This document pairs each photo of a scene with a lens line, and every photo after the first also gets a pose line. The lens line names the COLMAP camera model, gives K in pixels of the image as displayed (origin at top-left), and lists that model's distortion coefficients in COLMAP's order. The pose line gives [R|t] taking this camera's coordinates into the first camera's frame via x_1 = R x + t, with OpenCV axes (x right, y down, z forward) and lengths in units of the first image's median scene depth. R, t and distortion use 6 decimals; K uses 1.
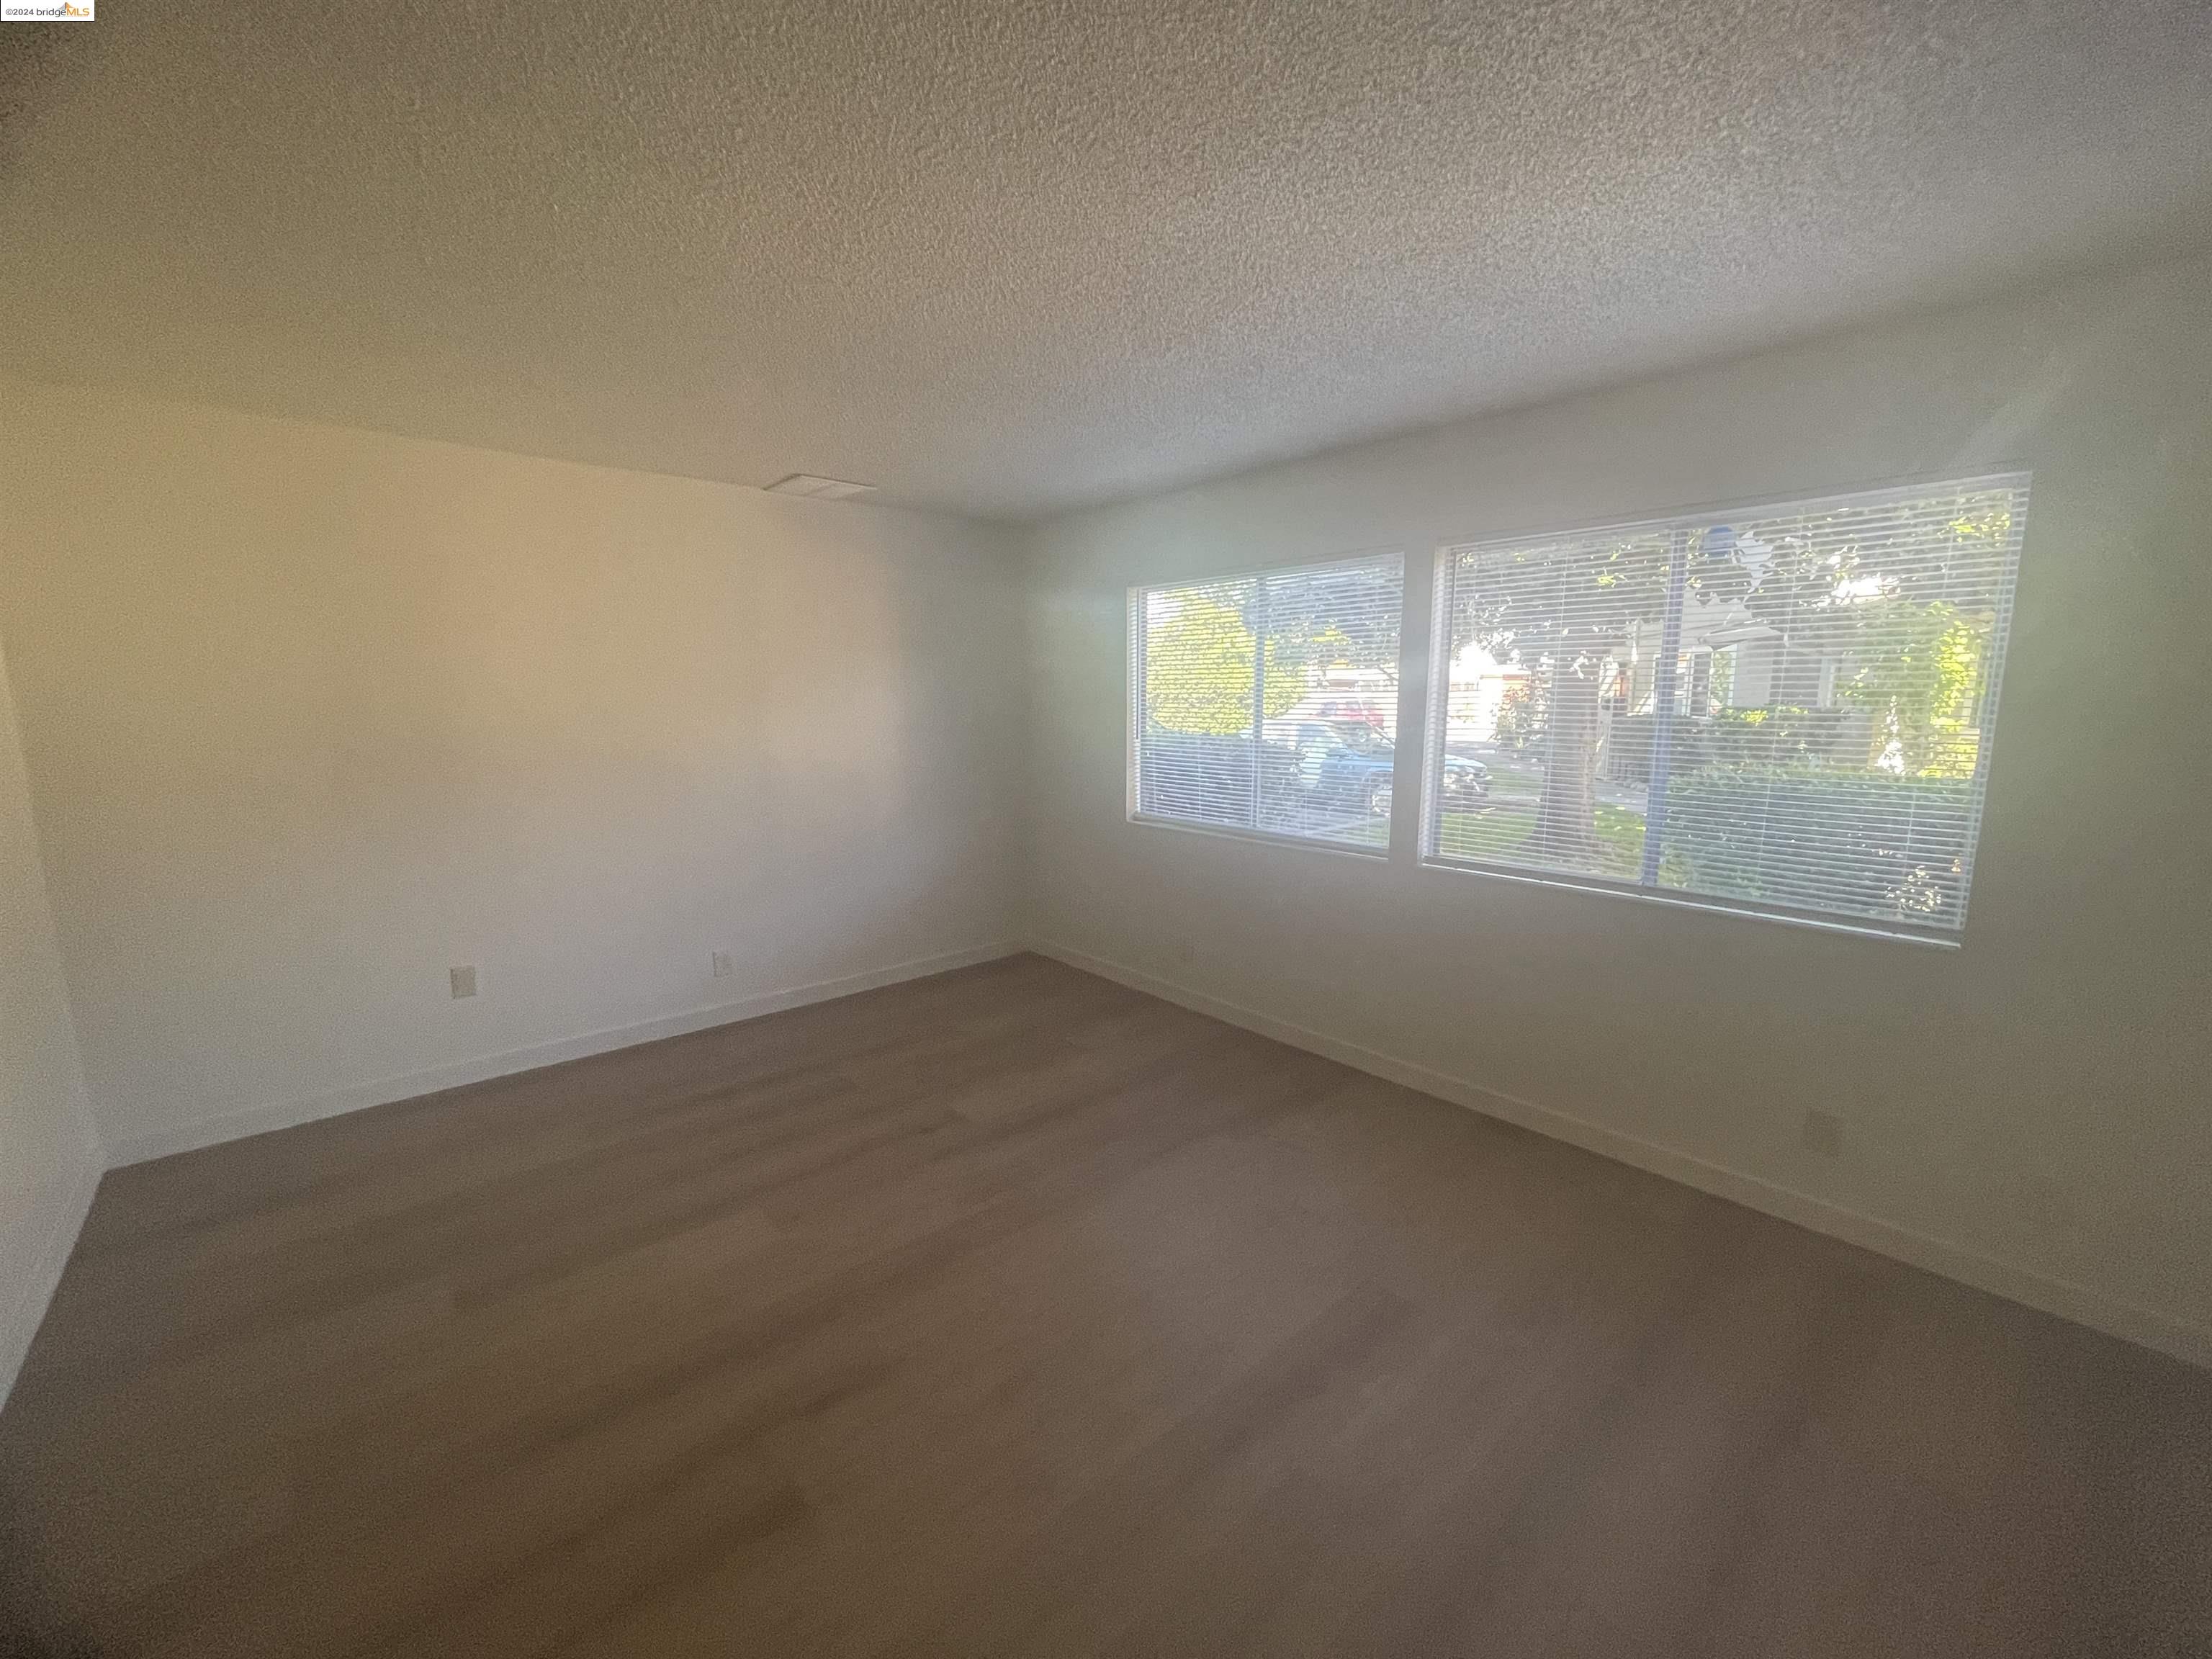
lens RADIAL K [[888.3, 0, 1103.3], [0, 888.3, 823.5], [0, 0, 1]] dist [0.000134, -0.002159]
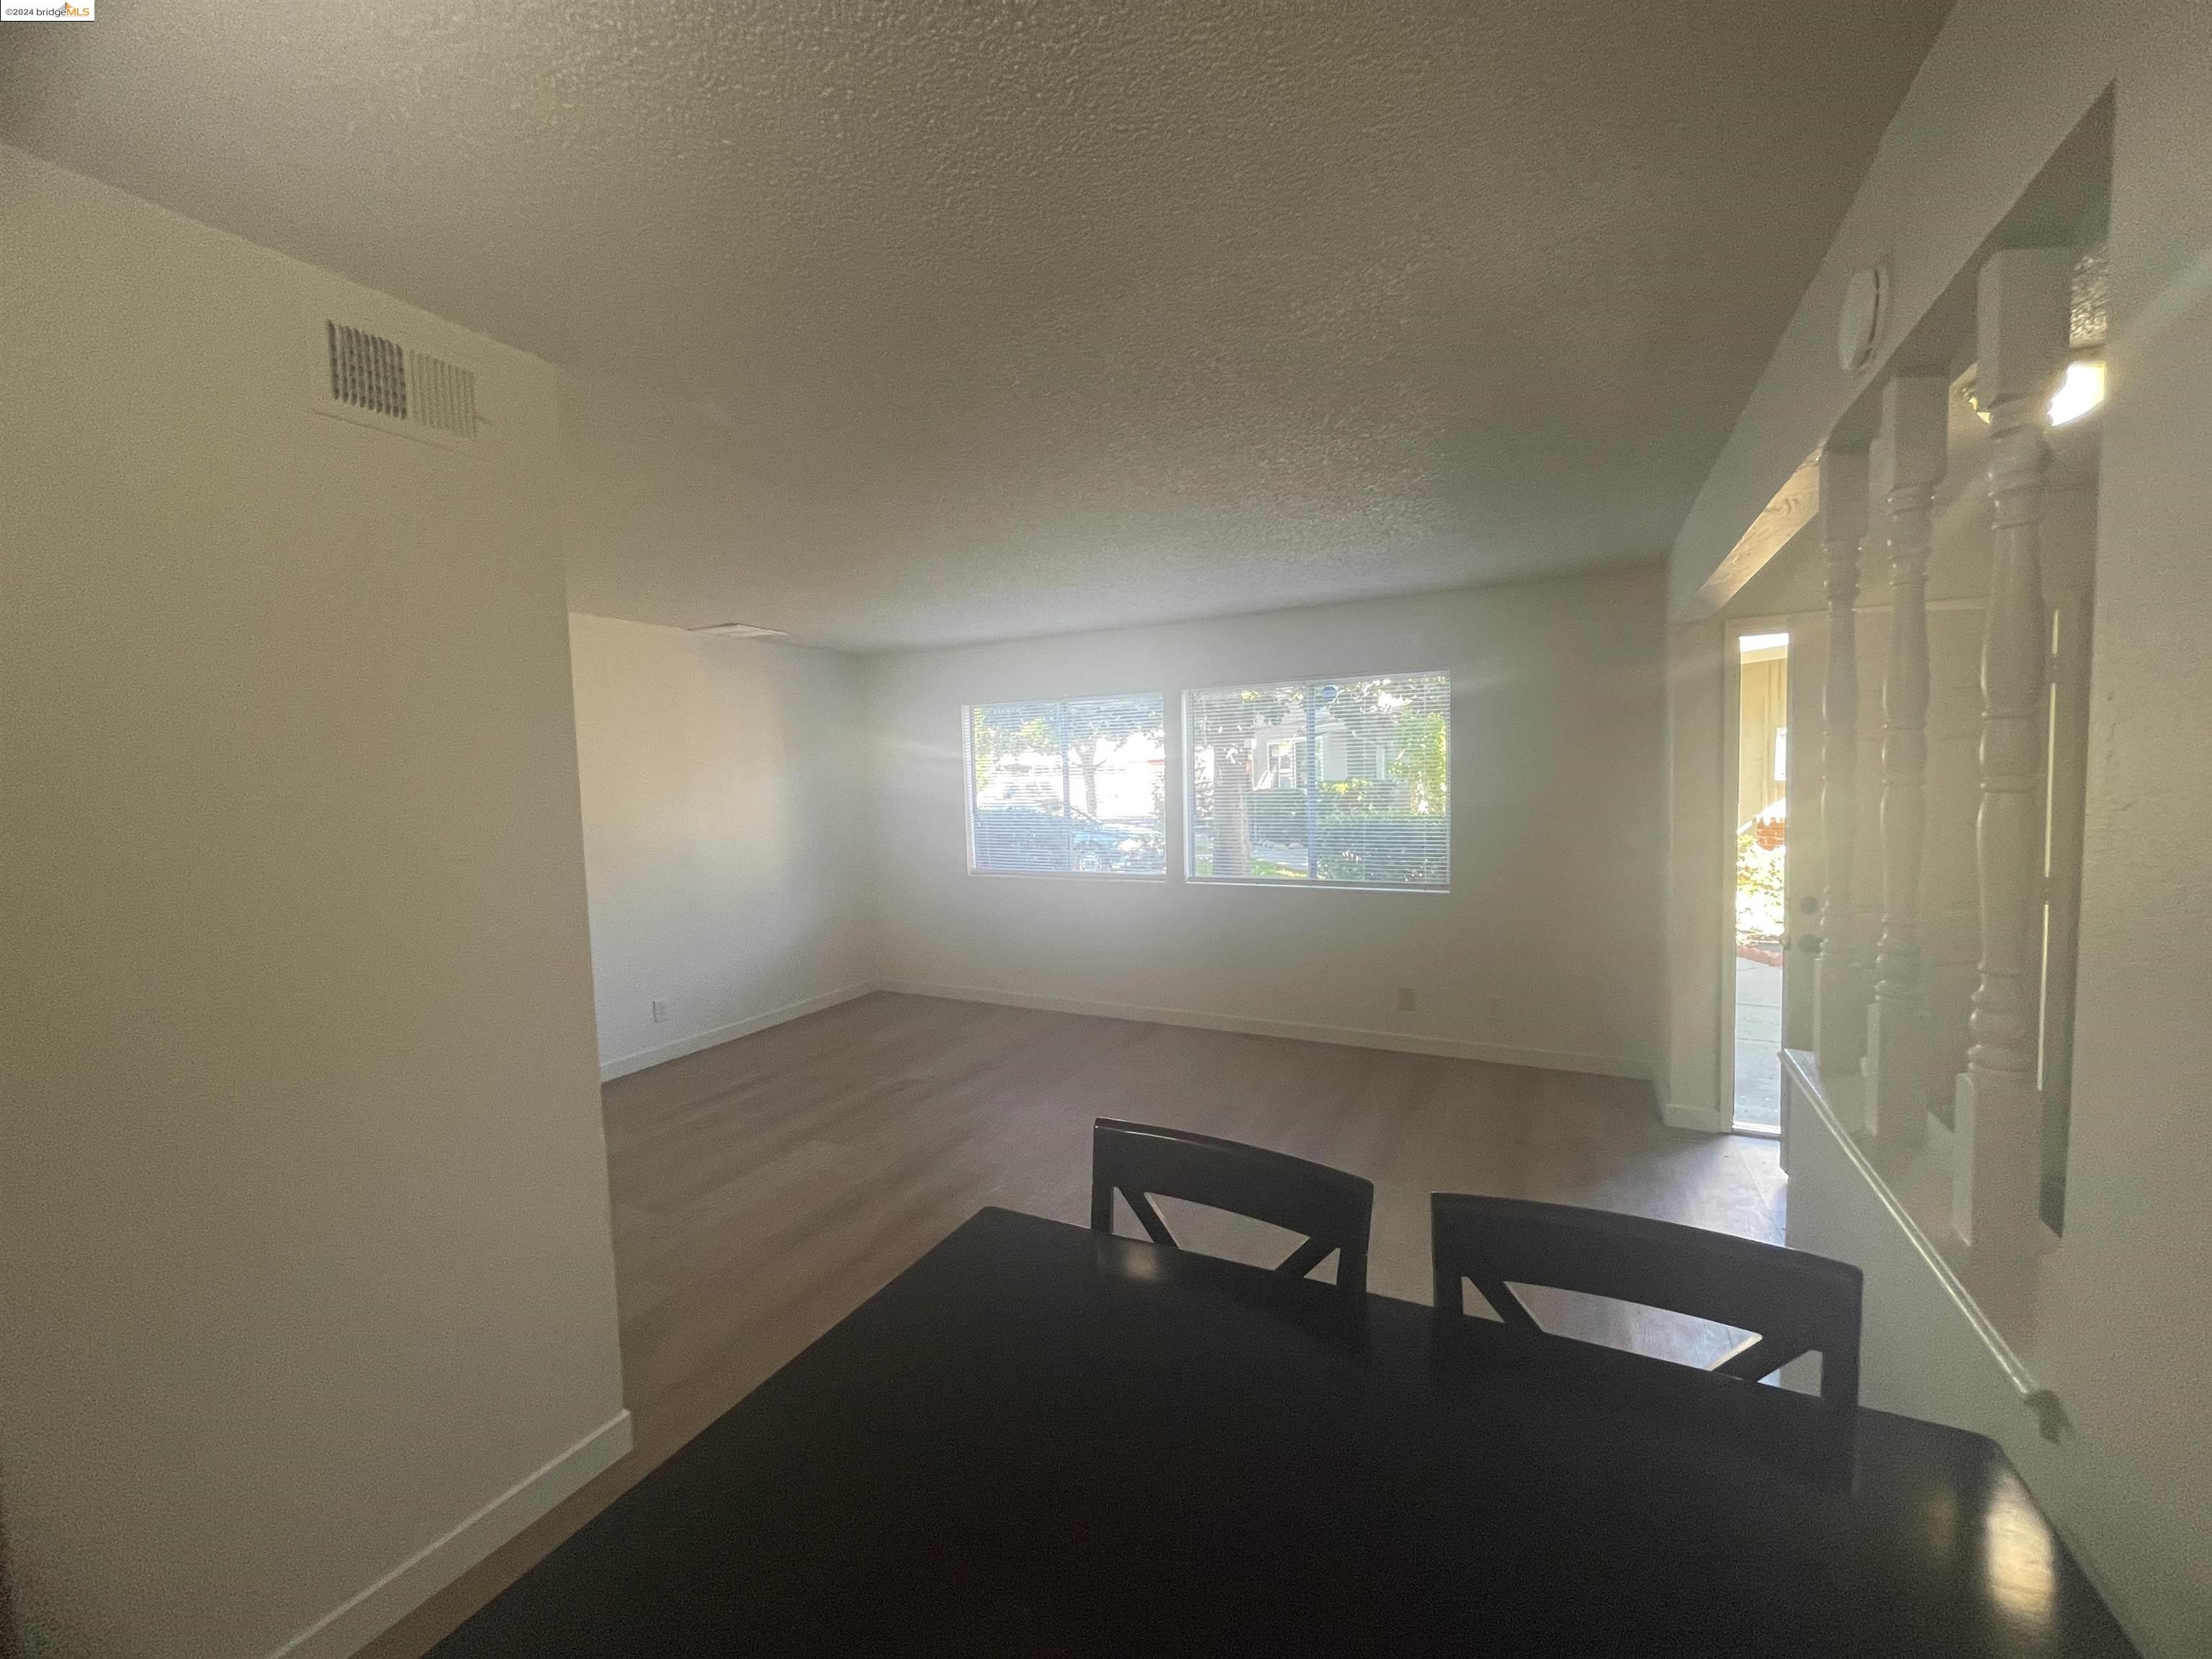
lens RADIAL K [[888.3, 0, 1104.5], [0, 888.3, 834.1], [0, 0, 1]] dist [0.000134, -0.002159]
pose [[0.928769, -0.045798, 0.367820, -0.273414], [0.076313, 0.994704, -0.068844, 0.042575], [-0.362719, 0.092010, 0.927345, -0.327061]]
